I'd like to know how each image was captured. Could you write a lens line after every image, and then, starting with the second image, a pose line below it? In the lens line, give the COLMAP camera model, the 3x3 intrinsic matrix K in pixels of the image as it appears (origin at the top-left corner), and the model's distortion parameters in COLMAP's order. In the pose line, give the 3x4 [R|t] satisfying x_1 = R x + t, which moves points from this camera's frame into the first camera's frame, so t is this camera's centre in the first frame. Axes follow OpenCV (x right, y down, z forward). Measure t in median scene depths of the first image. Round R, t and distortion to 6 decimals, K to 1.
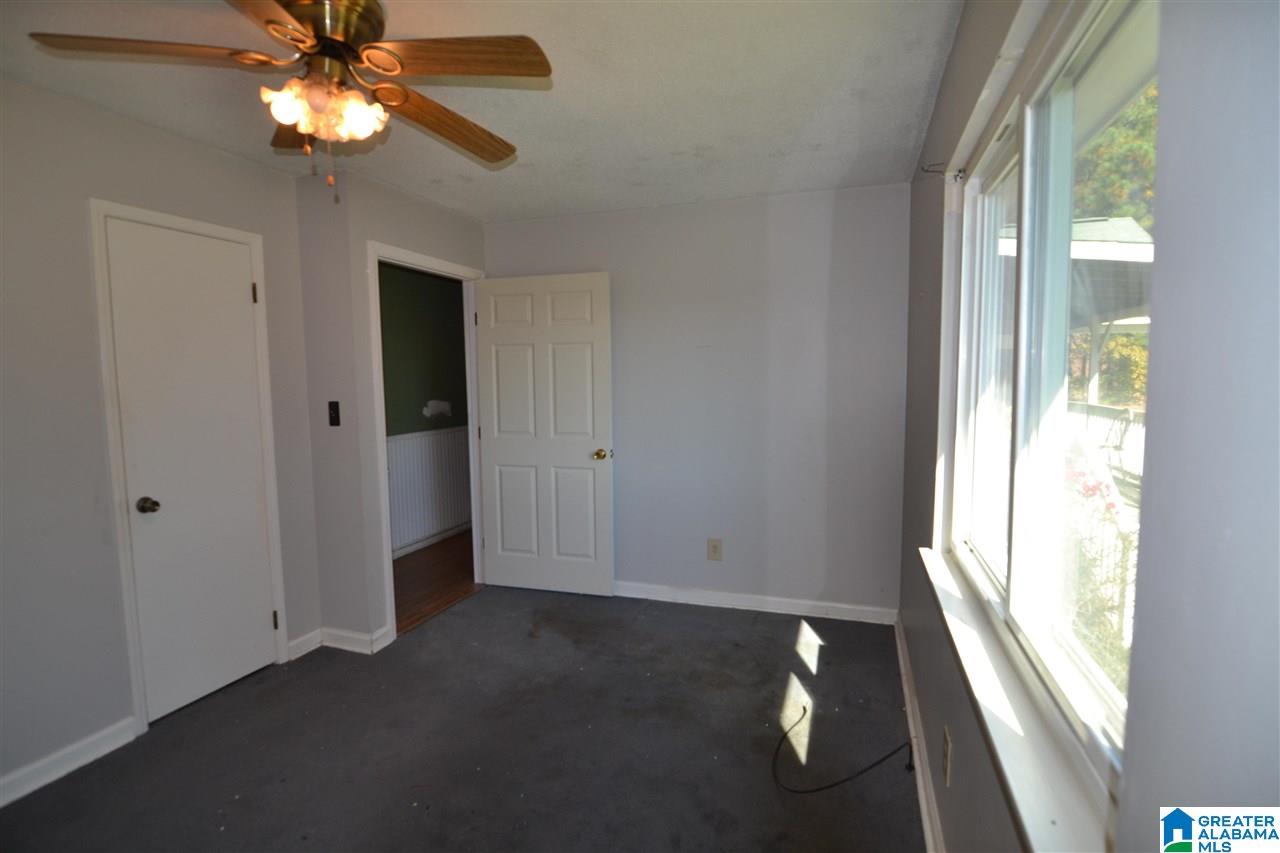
lens RADIAL K [[625.7, 0, 631.5], [0, 625.7, 425.5], [0, 0, 1]] dist [-0.007941, -0.007559]
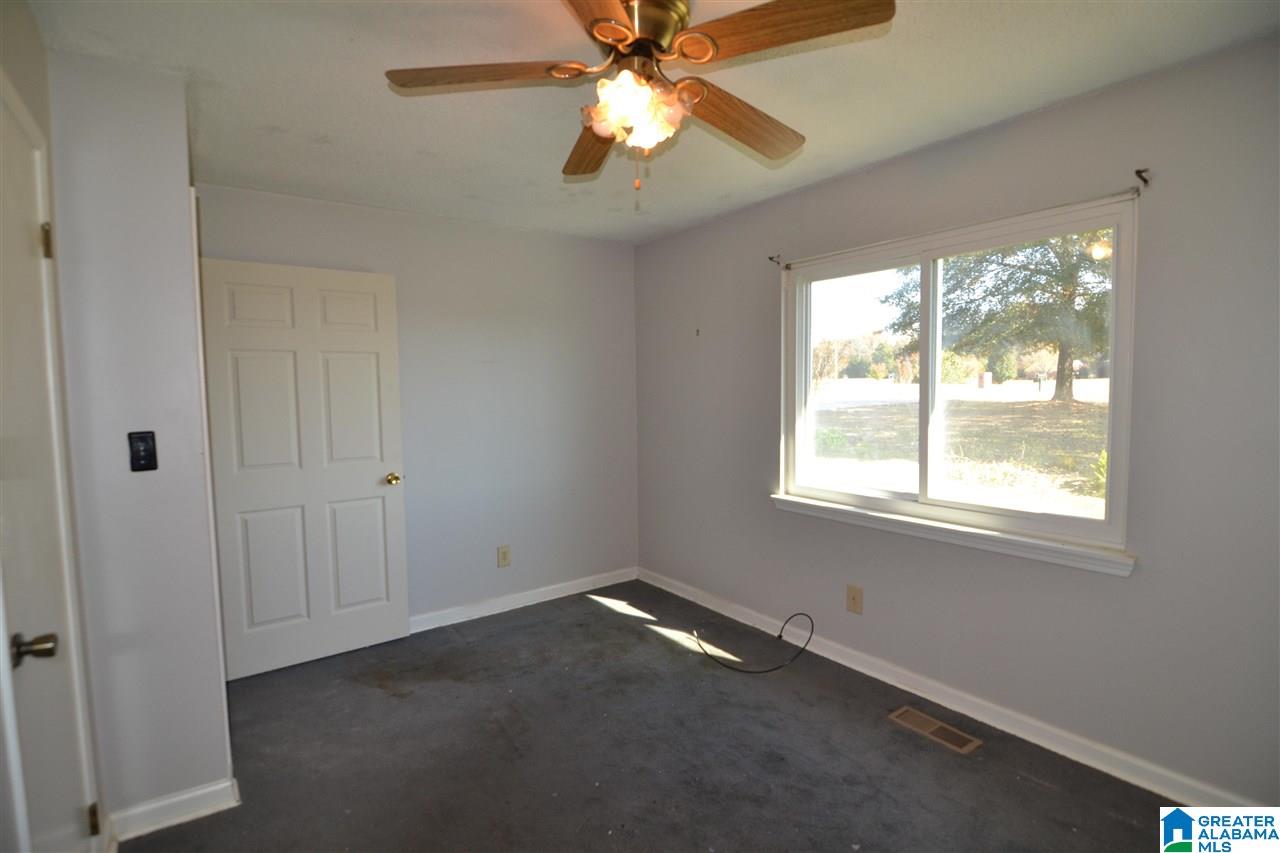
lens RADIAL K [[625.7, 0, 644.4], [0, 625.7, 420.8], [0, 0, 1]] dist [-0.007941, -0.007559]
pose [[0.570745, -0.044426, 0.819925, -0.575364], [0.077927, 0.996959, -0.000227, -0.007852], [-0.817421, 0.064024, 0.572472, 0.198230]]
